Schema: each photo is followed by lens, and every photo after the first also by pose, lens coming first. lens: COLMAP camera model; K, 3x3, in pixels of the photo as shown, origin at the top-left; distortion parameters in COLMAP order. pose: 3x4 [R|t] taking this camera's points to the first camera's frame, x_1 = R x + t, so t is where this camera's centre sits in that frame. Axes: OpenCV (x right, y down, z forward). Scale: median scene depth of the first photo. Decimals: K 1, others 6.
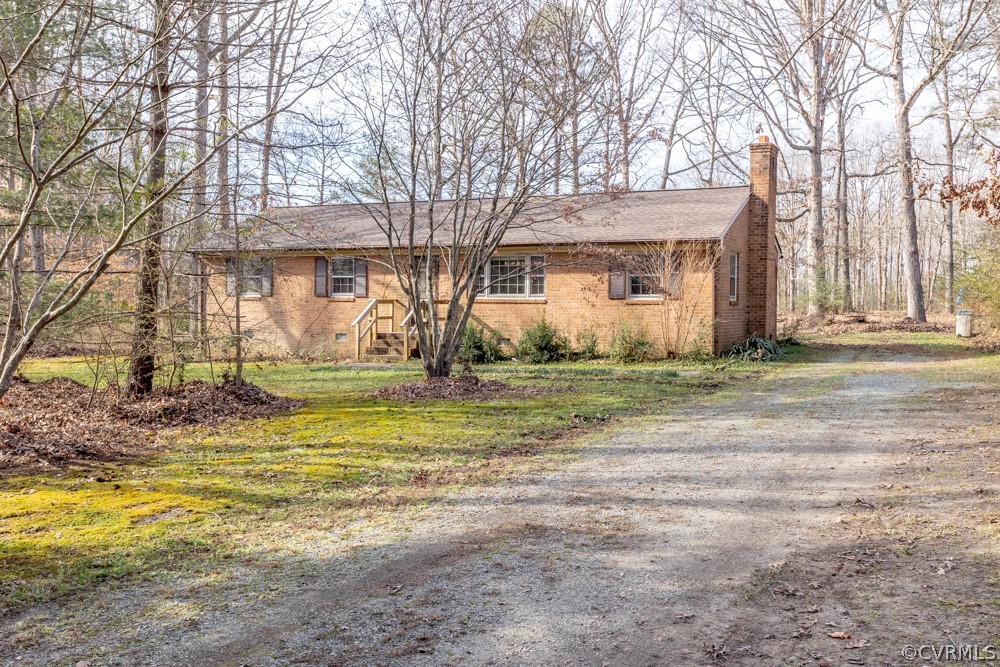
lens RADIAL K [[942.6, 0, 500.0], [0, 942.6, 333.5], [0, 0, 1]] dist [0.000544, 0.000467]
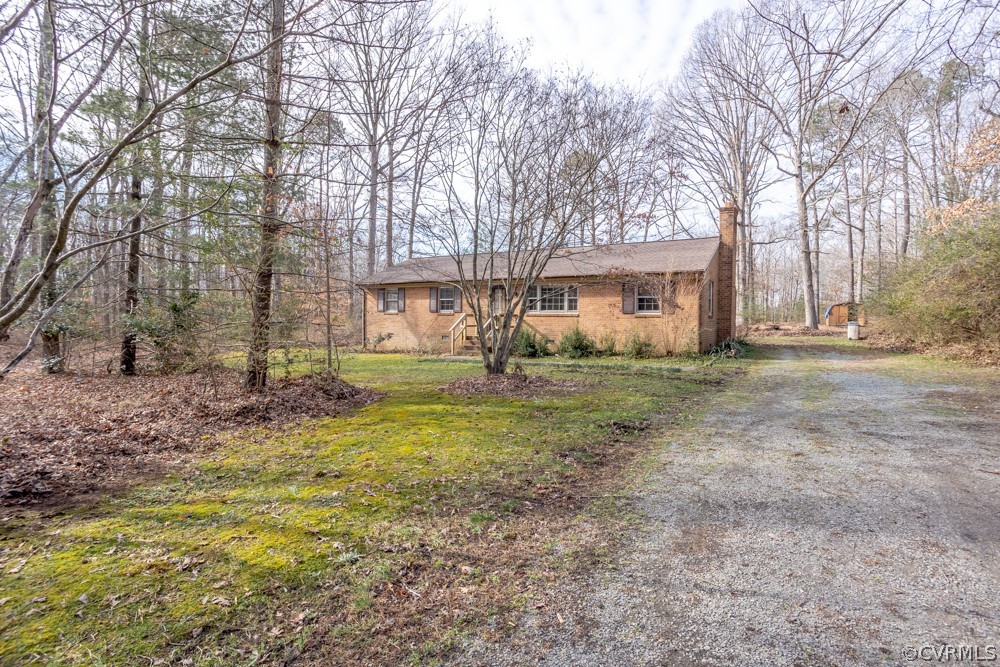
lens RADIAL K [[490.9, 0, 503.3], [0, 490.9, 324.3], [0, 0, 1]] dist [-0.056665, 0.035755]
pose [[0.995419, 0.003568, -0.095540, 0.004853], [-0.005300, 0.999826, -0.017878, -0.005709], [0.095460, 0.018303, 0.995265, 0.228592]]
